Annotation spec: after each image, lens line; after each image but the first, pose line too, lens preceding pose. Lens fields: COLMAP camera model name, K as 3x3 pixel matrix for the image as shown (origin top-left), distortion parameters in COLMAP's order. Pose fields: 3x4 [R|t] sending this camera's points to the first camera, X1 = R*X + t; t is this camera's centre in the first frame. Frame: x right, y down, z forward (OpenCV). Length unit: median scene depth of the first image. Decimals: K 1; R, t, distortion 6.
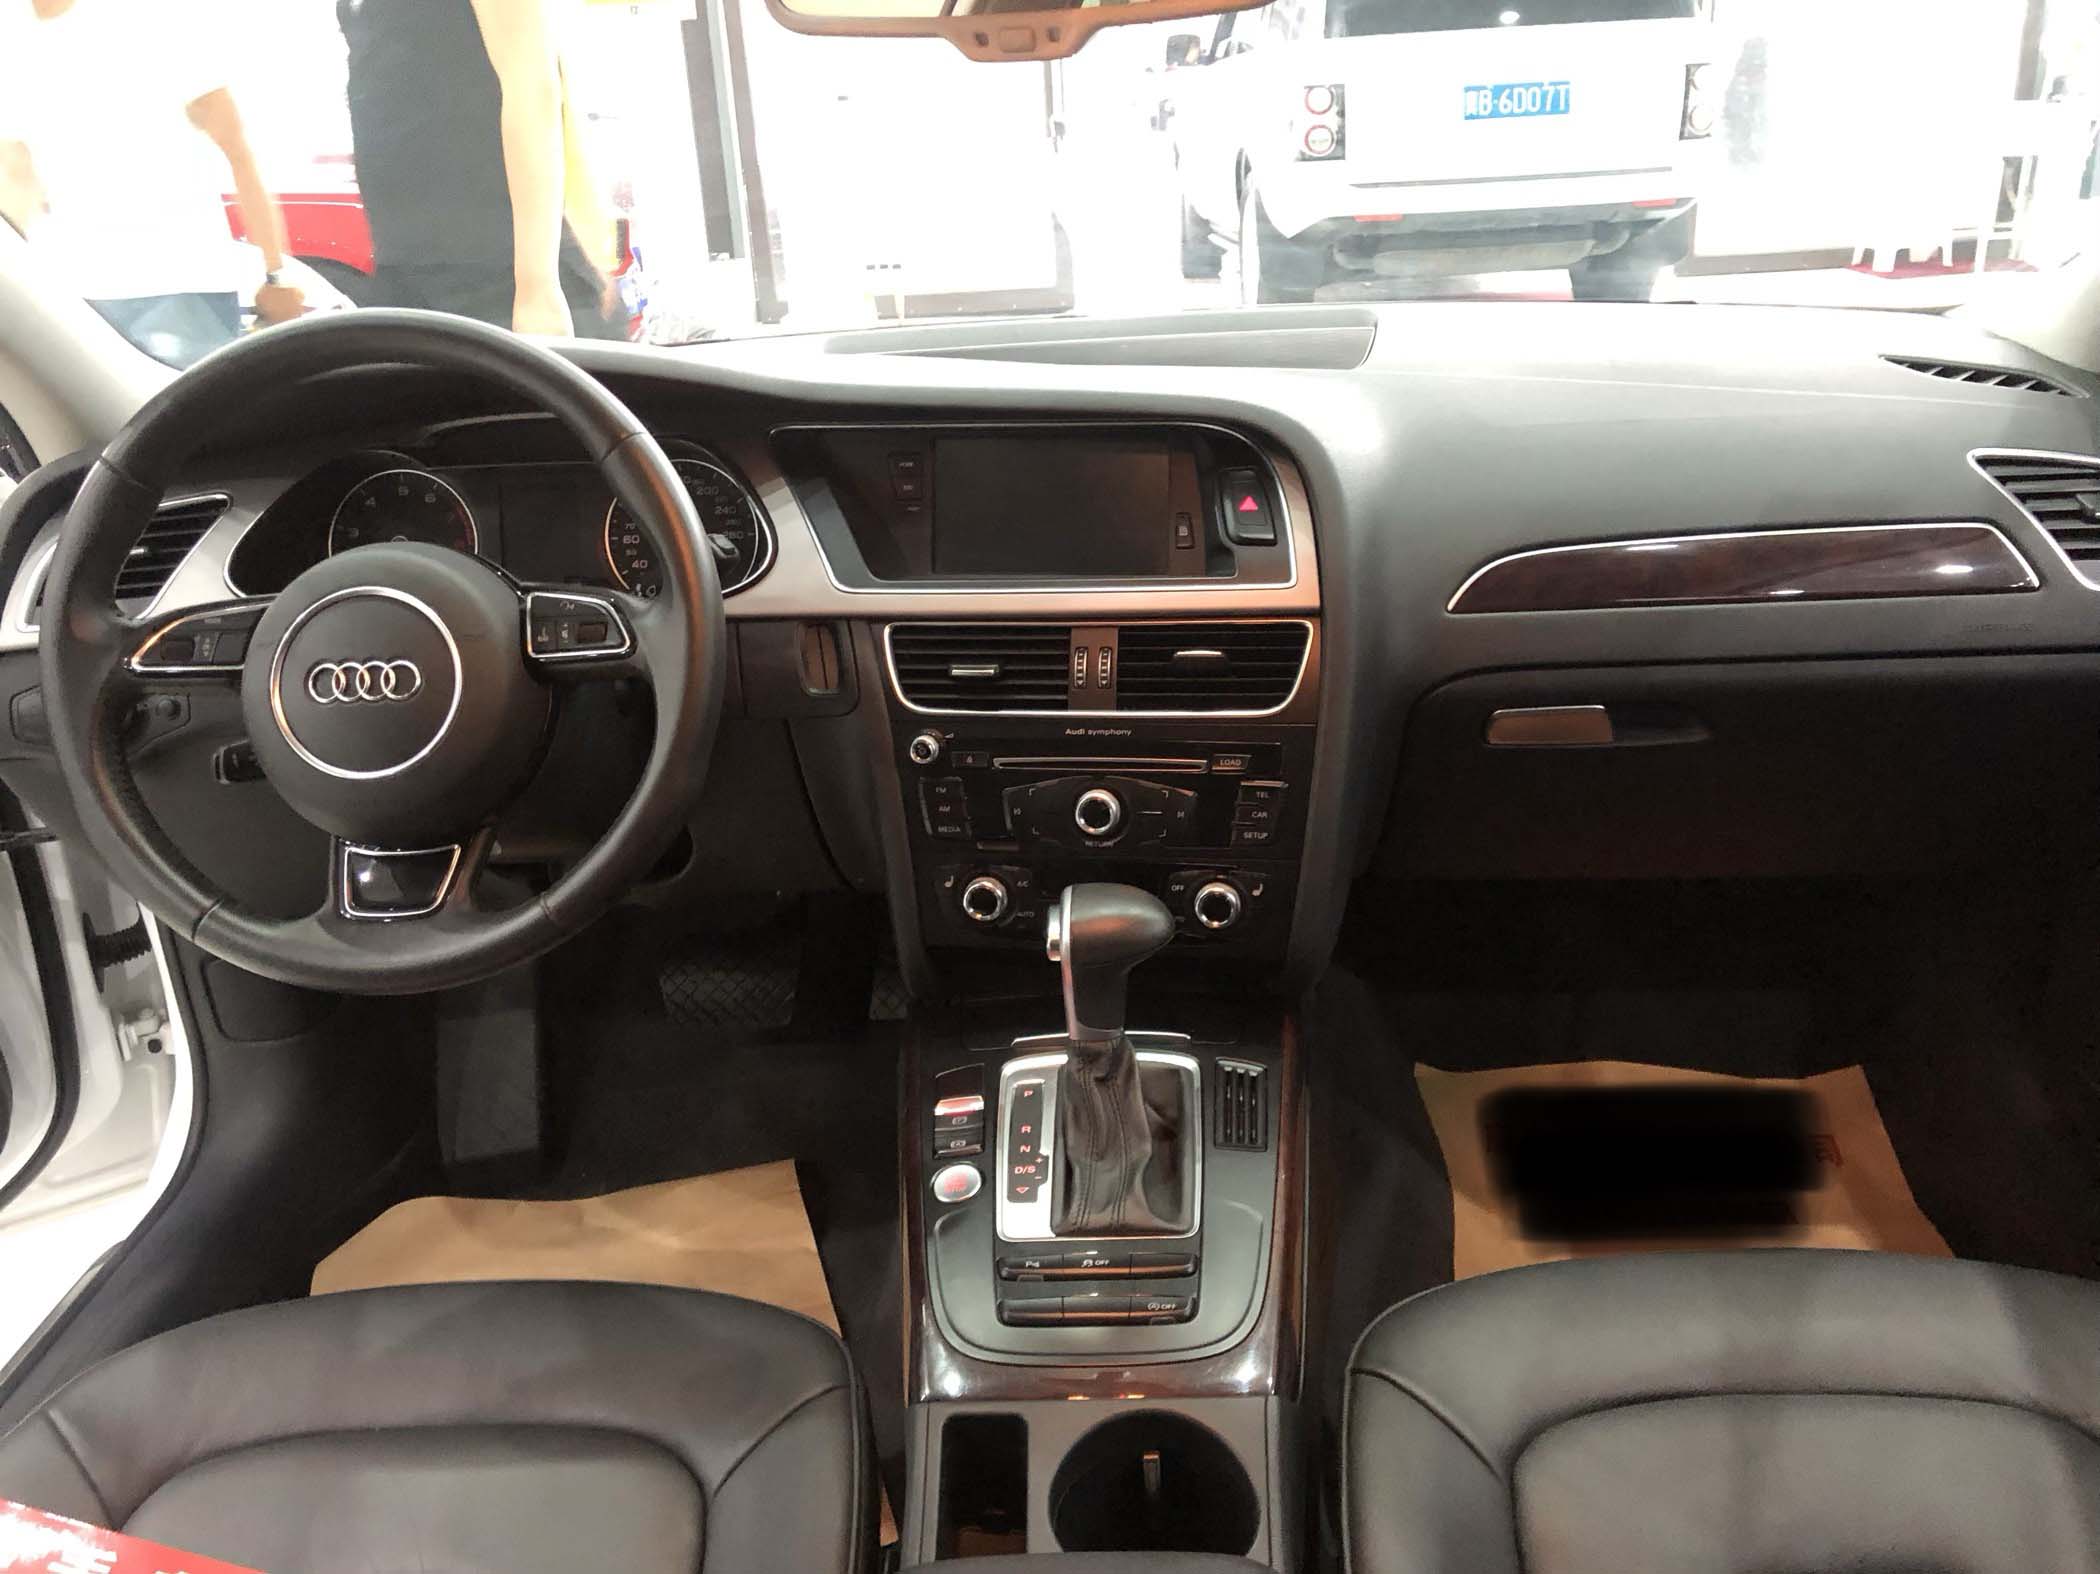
lens RADIAL K [[1763.4, 0, 1050.0], [0, 1763.4, 787.0], [0, 0, 1]] dist [-0.049363, 0.066961]
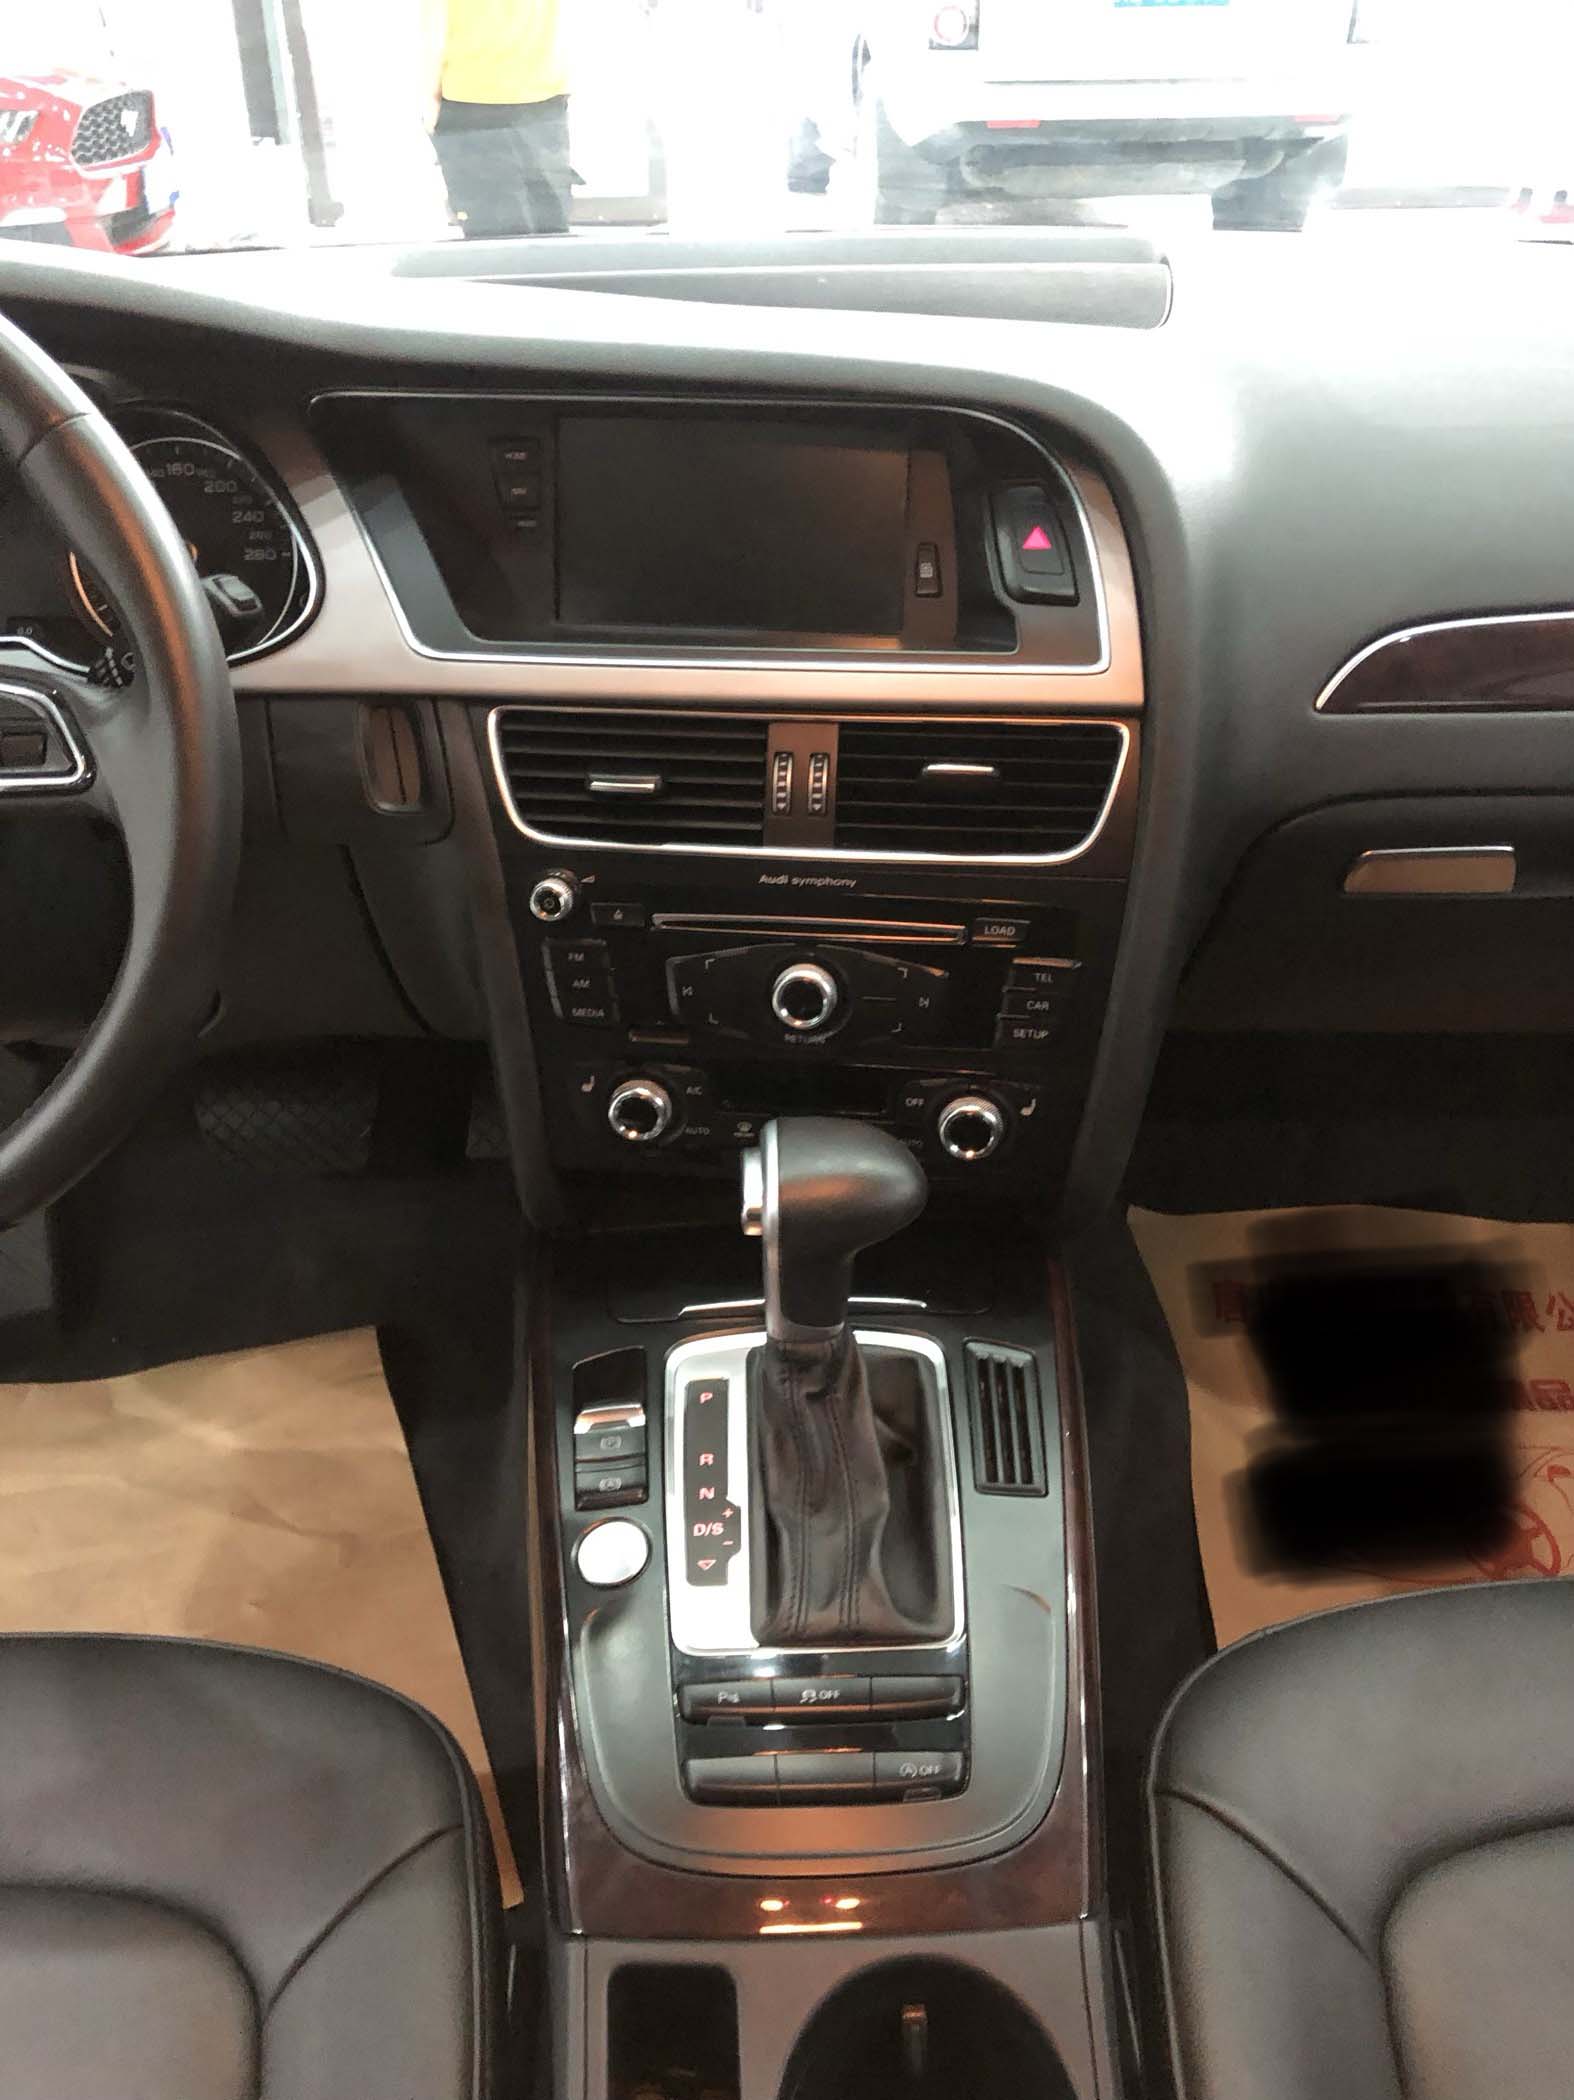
lens RADIAL K [[1763.4, 0, 769.4], [0, 1763.4, 1069.6], [0, 0, 1]] dist [-0.049363, 0.066961]
pose [[0.996943, -0.000636, 0.078128, -0.040825], [-0.013721, 0.983002, 0.183083, -0.083360], [-0.076917, -0.183596, 0.979988, 0.315672]]
